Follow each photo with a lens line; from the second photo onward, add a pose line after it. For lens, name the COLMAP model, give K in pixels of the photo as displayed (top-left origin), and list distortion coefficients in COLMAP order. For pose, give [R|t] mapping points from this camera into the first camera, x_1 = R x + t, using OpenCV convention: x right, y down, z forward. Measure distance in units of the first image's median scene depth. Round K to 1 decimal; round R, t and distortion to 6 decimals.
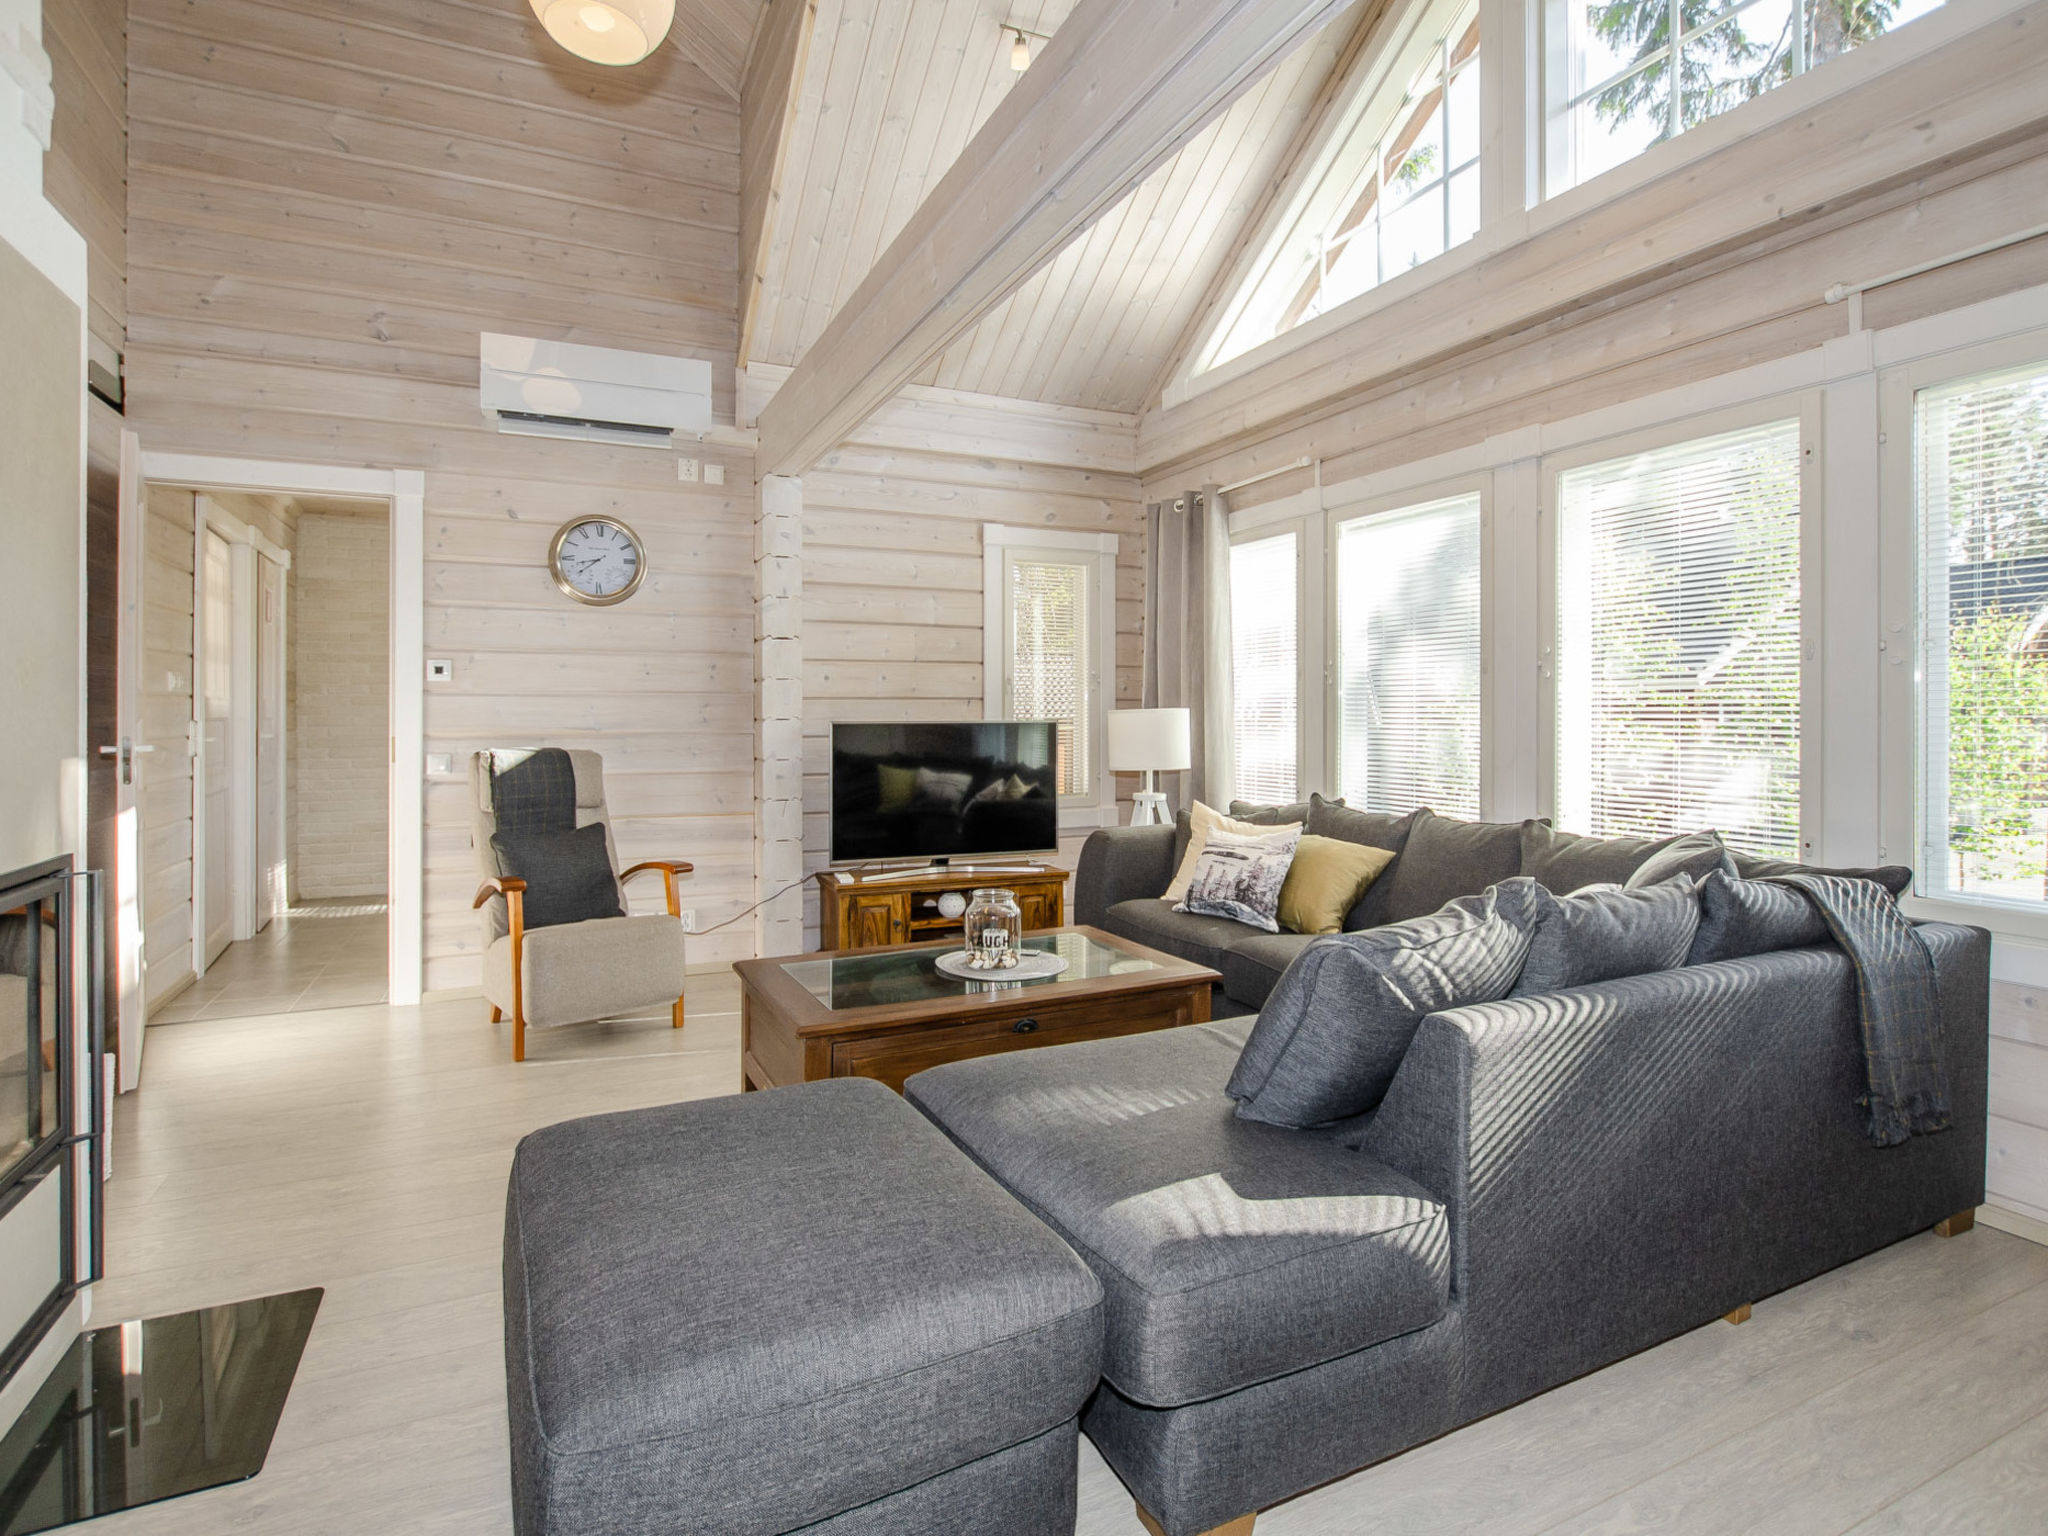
lens RADIAL K [[1050.5, 0, 1038.7], [0, 1050.5, 715.8], [0, 0, 1]] dist [-0.012601, 0.000119]
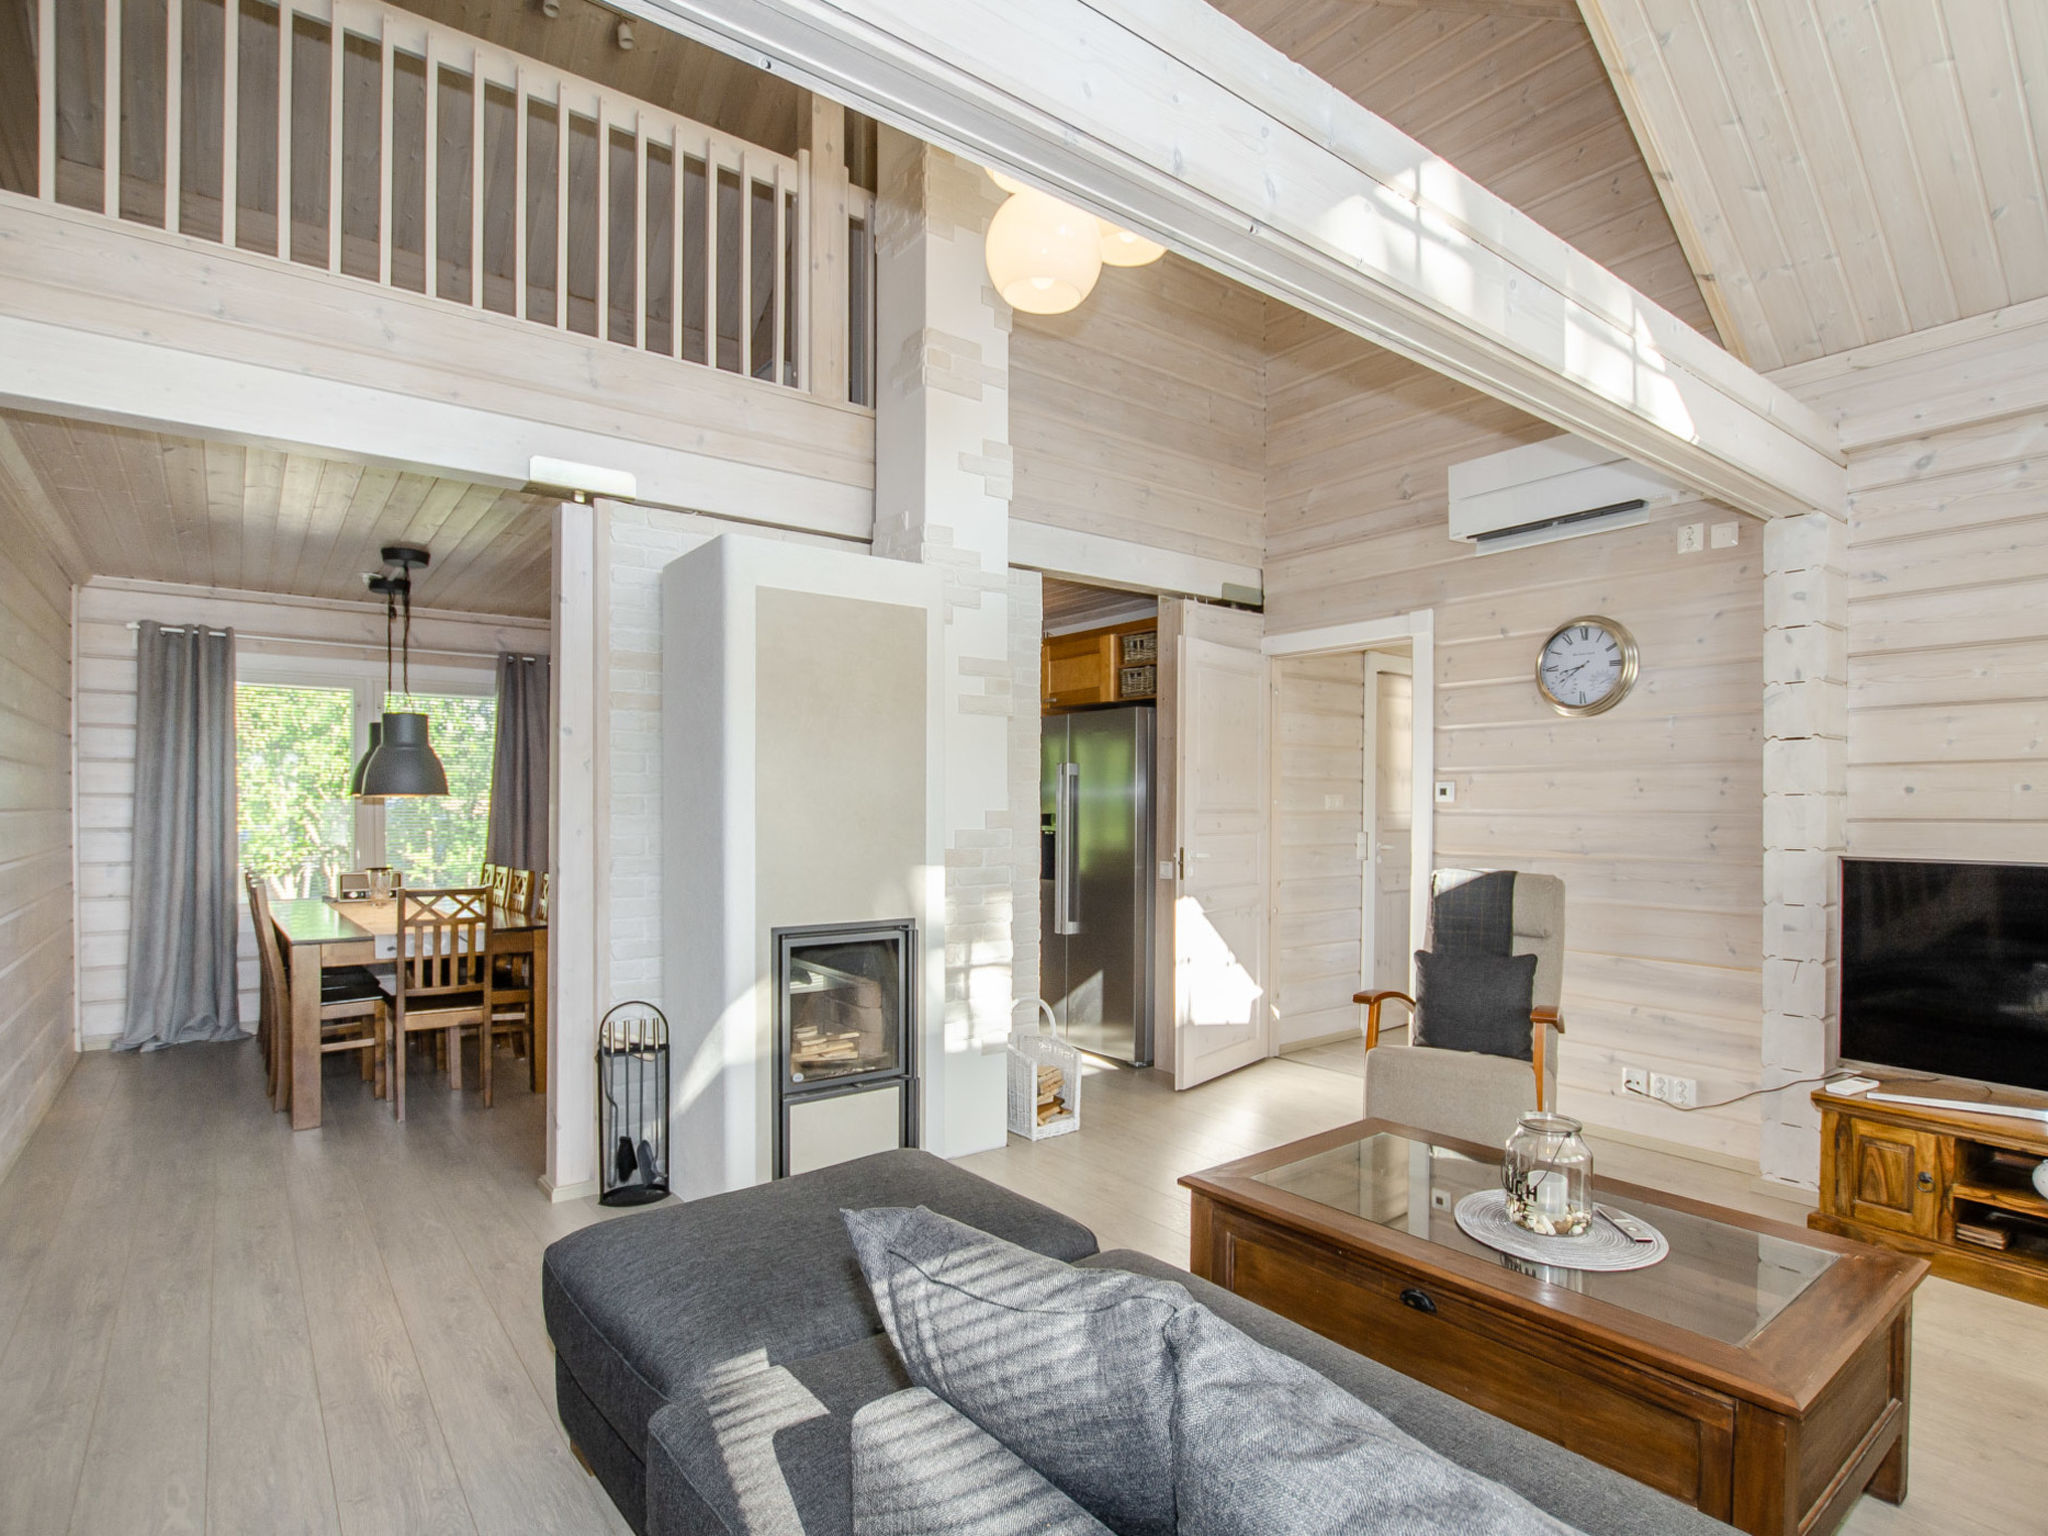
lens RADIAL K [[1054.1, 0, 1016.4], [0, 1054.1, 809.0], [0, 0, 1]] dist [-0.019319, -0.000292]
pose [[0.202872, 0.003398, -0.979199, 0.368943], [-0.003673, 0.999990, 0.002709, -0.025920], [0.979198, 0.003047, 0.202882, 0.337635]]
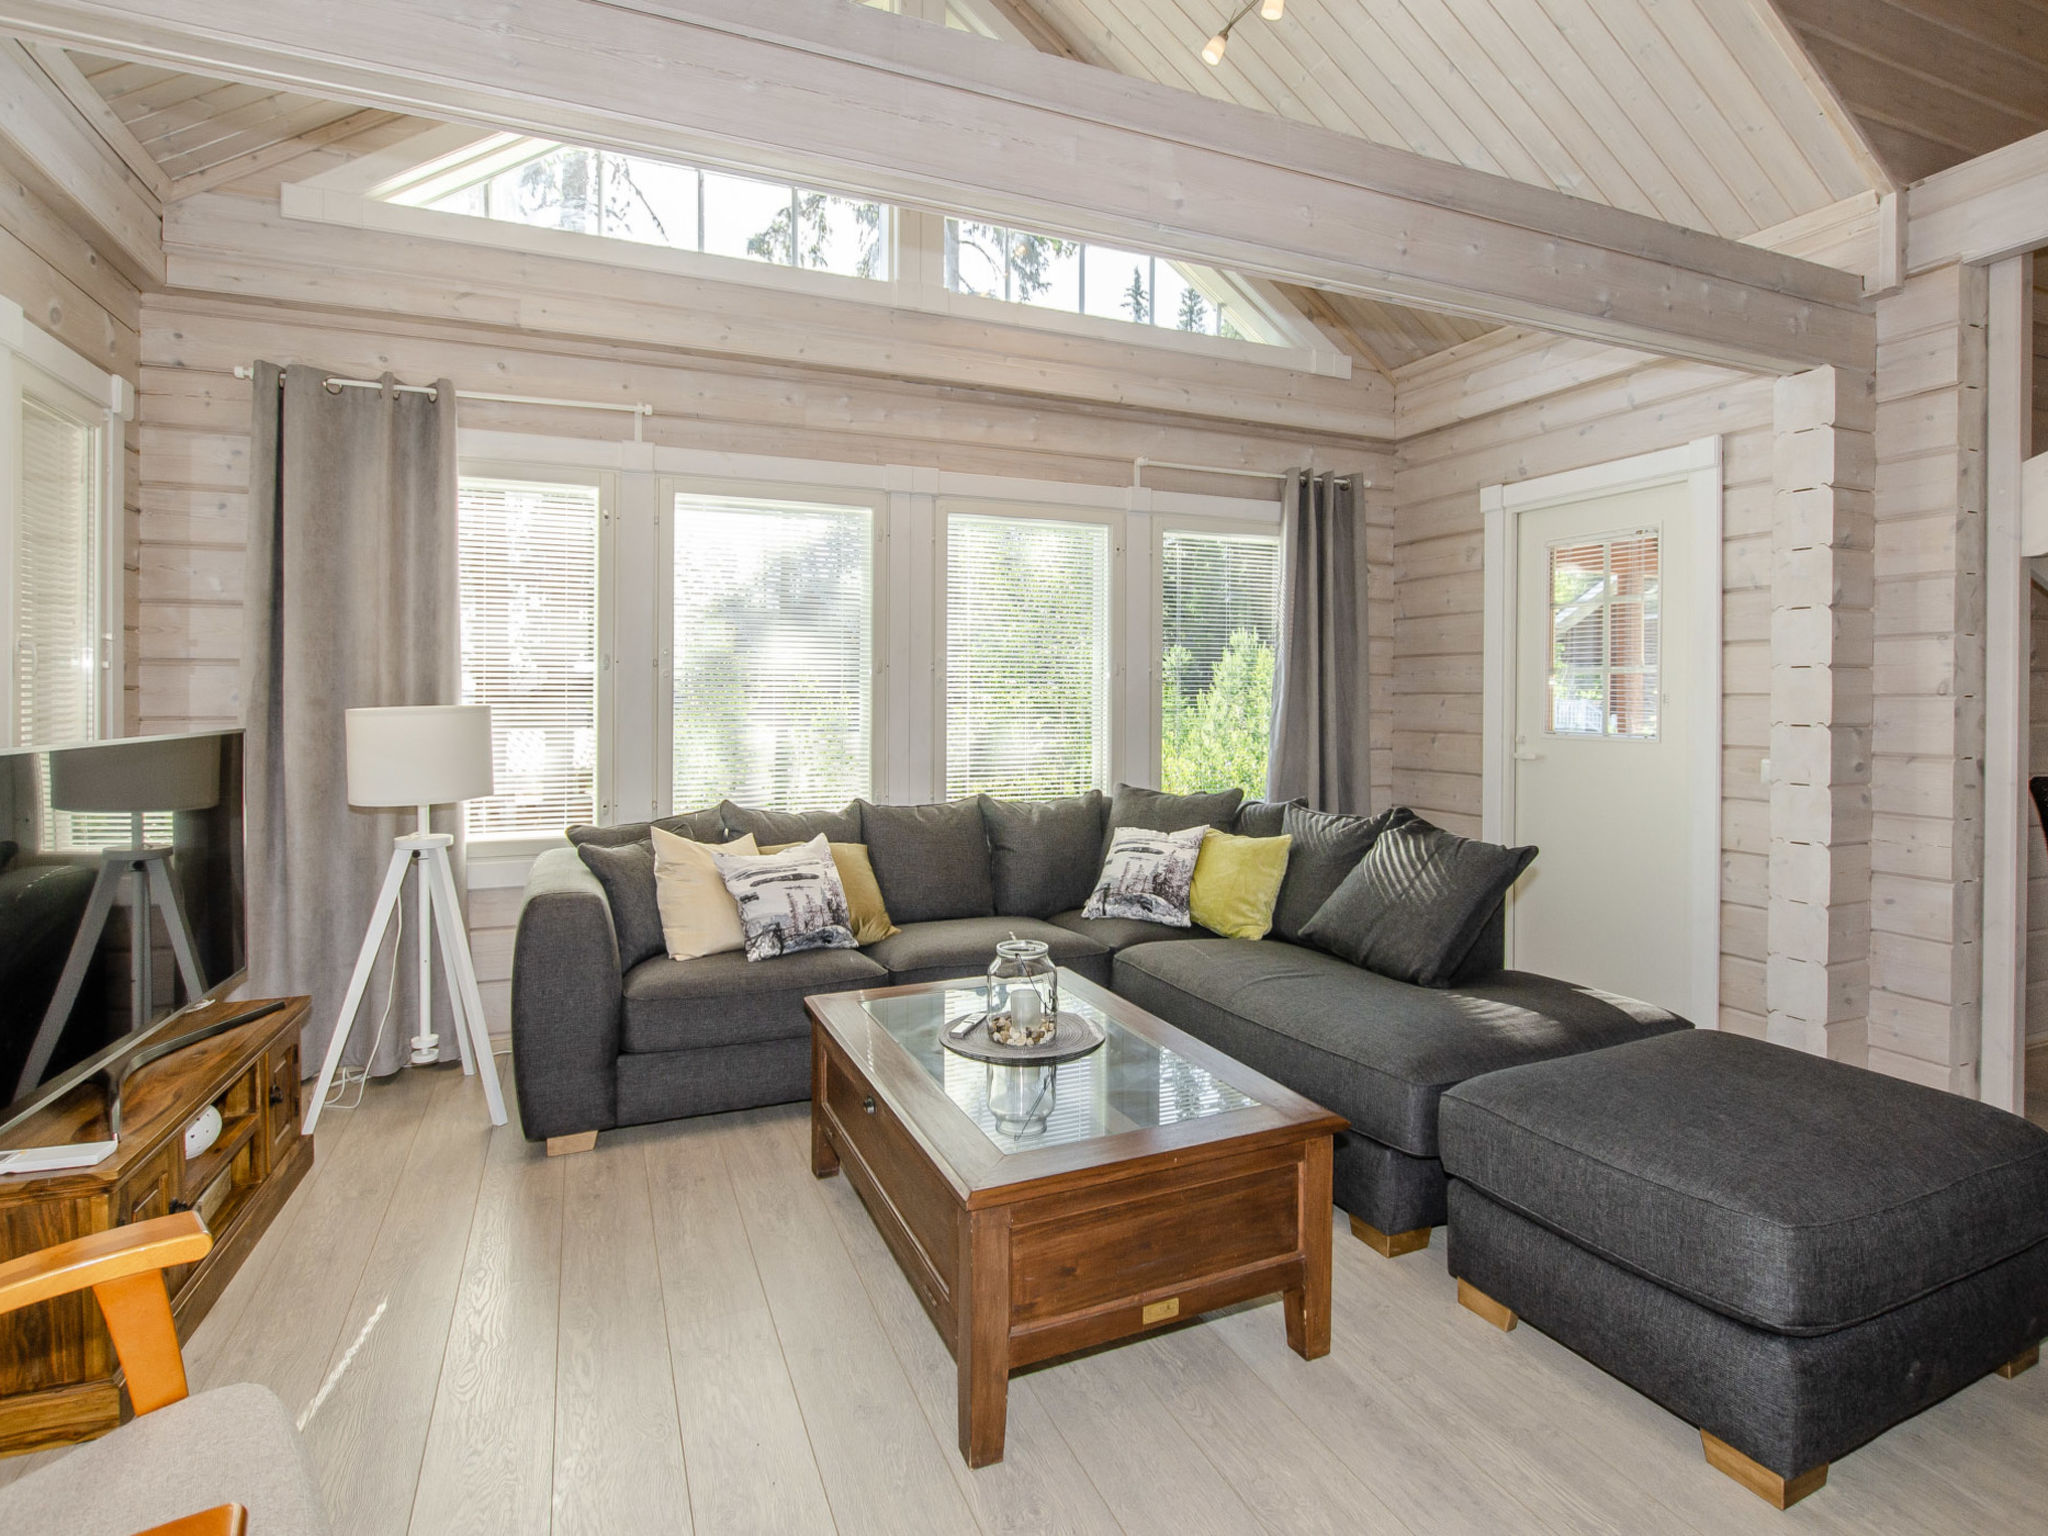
lens RADIAL K [[1041.4, 0, 1018.6], [0, 1041.4, 689.8], [0, 0, 1]] dist [0.002385, 0.000223]
pose [[0.056598, -0.004865, 0.998385, -0.550261], [-0.005061, 0.999974, 0.005160, -0.023359], [-0.998384, -0.005345, 0.056572, 0.639100]]
